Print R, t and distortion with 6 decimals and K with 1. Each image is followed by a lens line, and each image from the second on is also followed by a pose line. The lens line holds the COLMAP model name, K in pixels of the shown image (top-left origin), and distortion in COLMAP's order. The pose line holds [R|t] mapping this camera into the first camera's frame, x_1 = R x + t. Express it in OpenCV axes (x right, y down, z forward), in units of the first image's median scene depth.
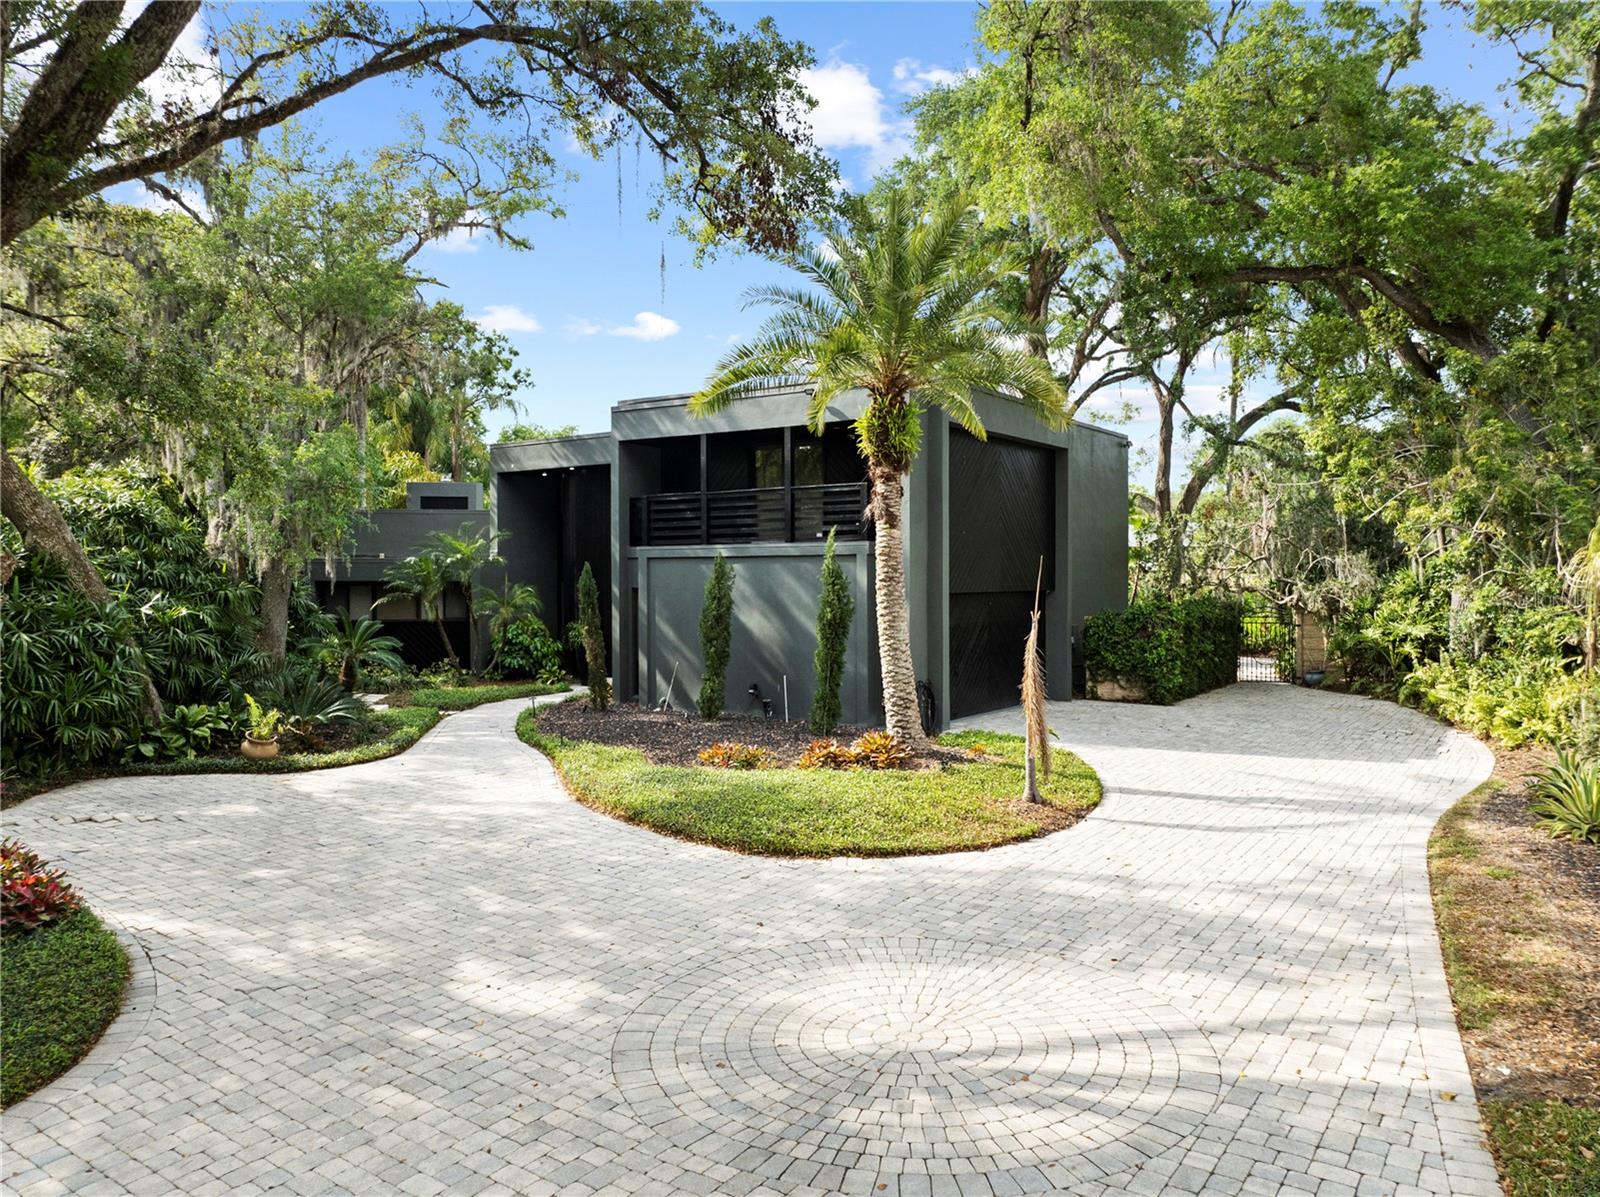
lens RADIAL K [[1078.5, 0, 800.0], [0, 1078.5, 598.5], [0, 0, 1]] dist [-0.020234, -0.001013]
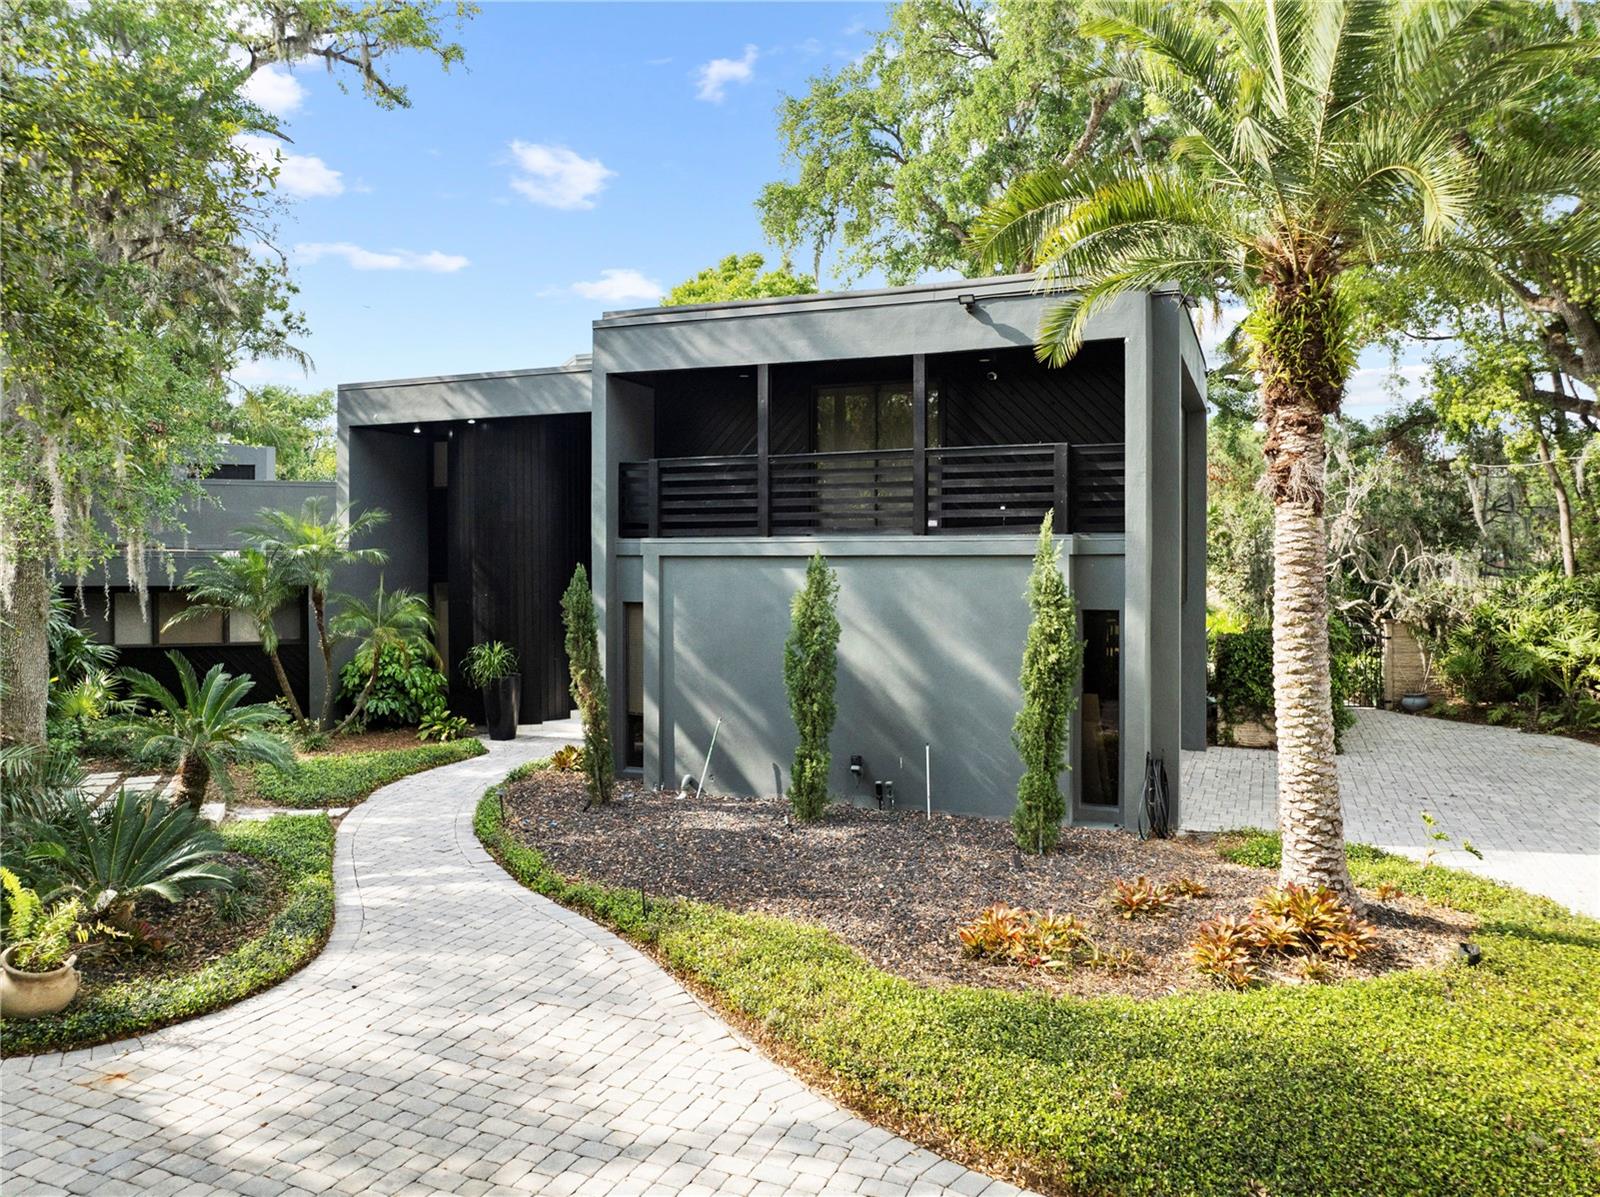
lens RADIAL K [[1112.4, 0, 786.1], [0, 1112.4, 559.3], [0, 0, 1]] dist [-0.030774, 0.005212]
pose [[0.978361, 0.003463, 0.206876, -0.199931], [0.001467, 0.999719, -0.023675, -0.019454], [-0.206900, 0.023466, 0.978081, 0.330686]]
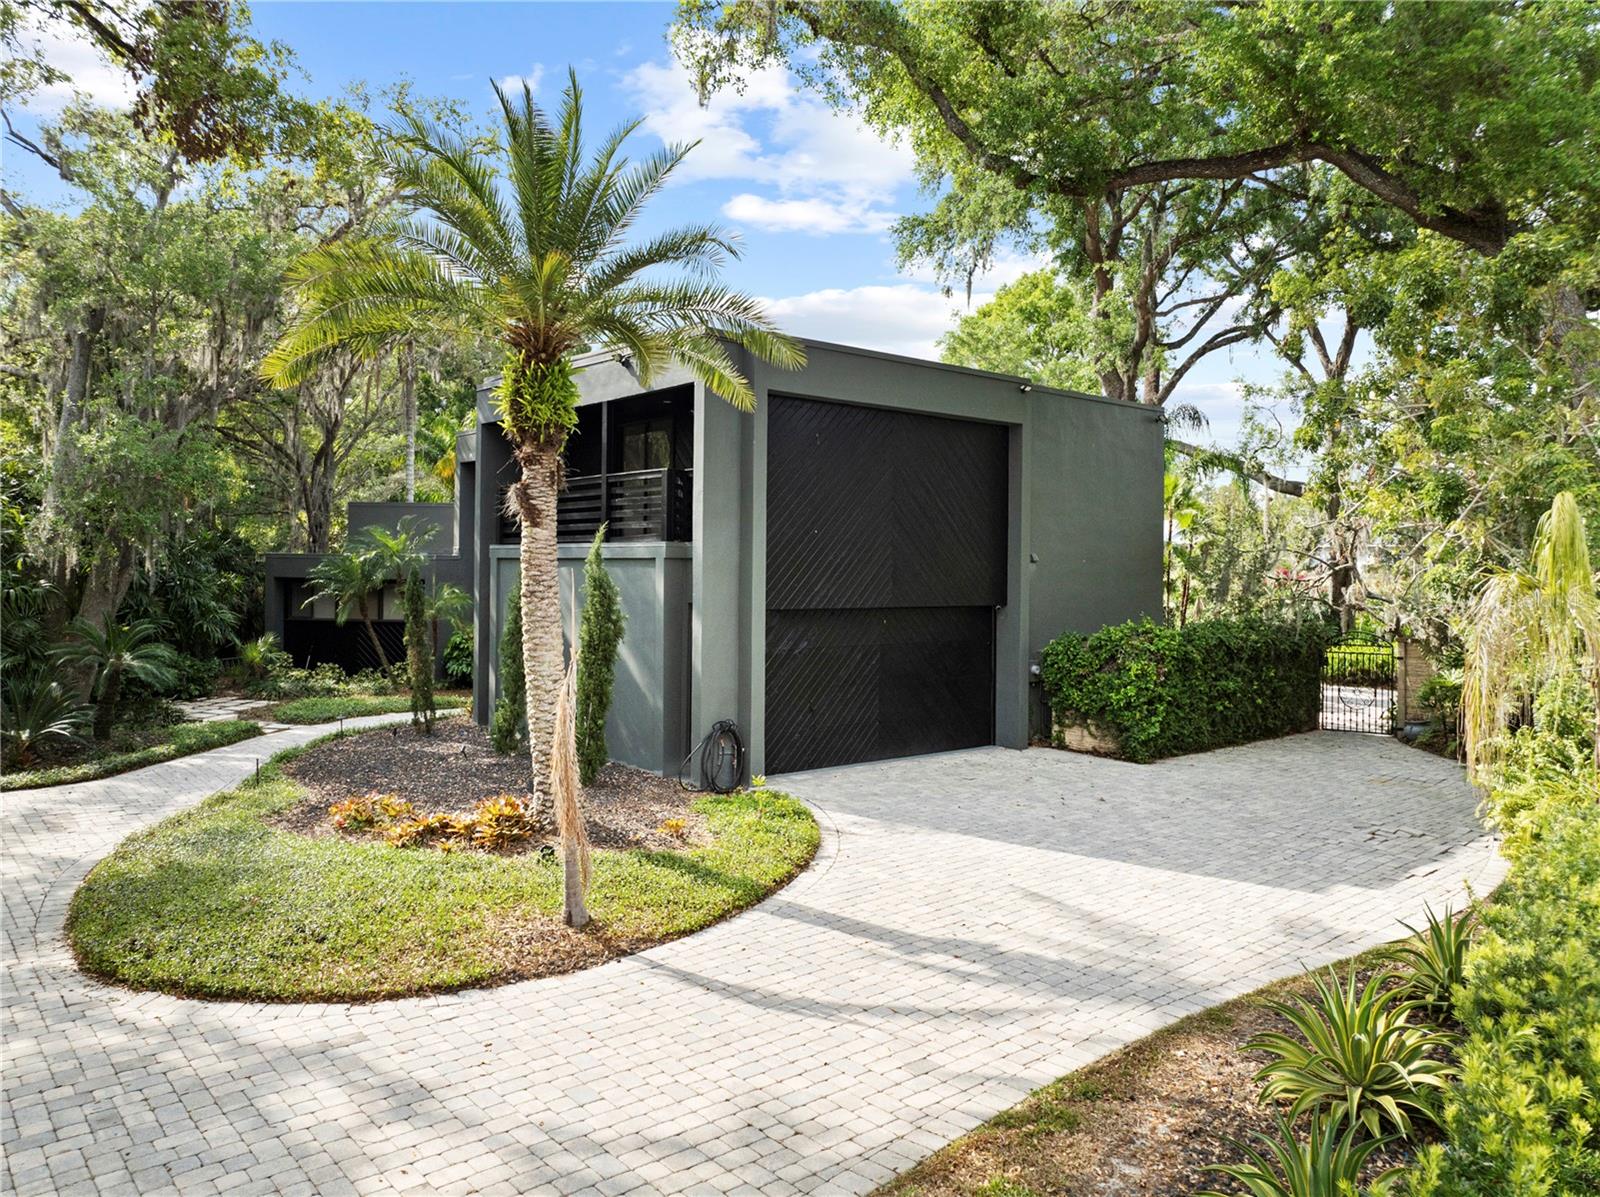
lens RADIAL K [[1112.4, 0, 786.1], [0, 1112.4, 559.3], [0, 0, 1]] dist [-0.030774, 0.005212]
pose [[0.967563, 0.012121, -0.252340, 0.301171], [-0.019942, 0.999396, -0.028460, -0.015810], [0.251843, 0.032569, 0.967220, 0.193432]]
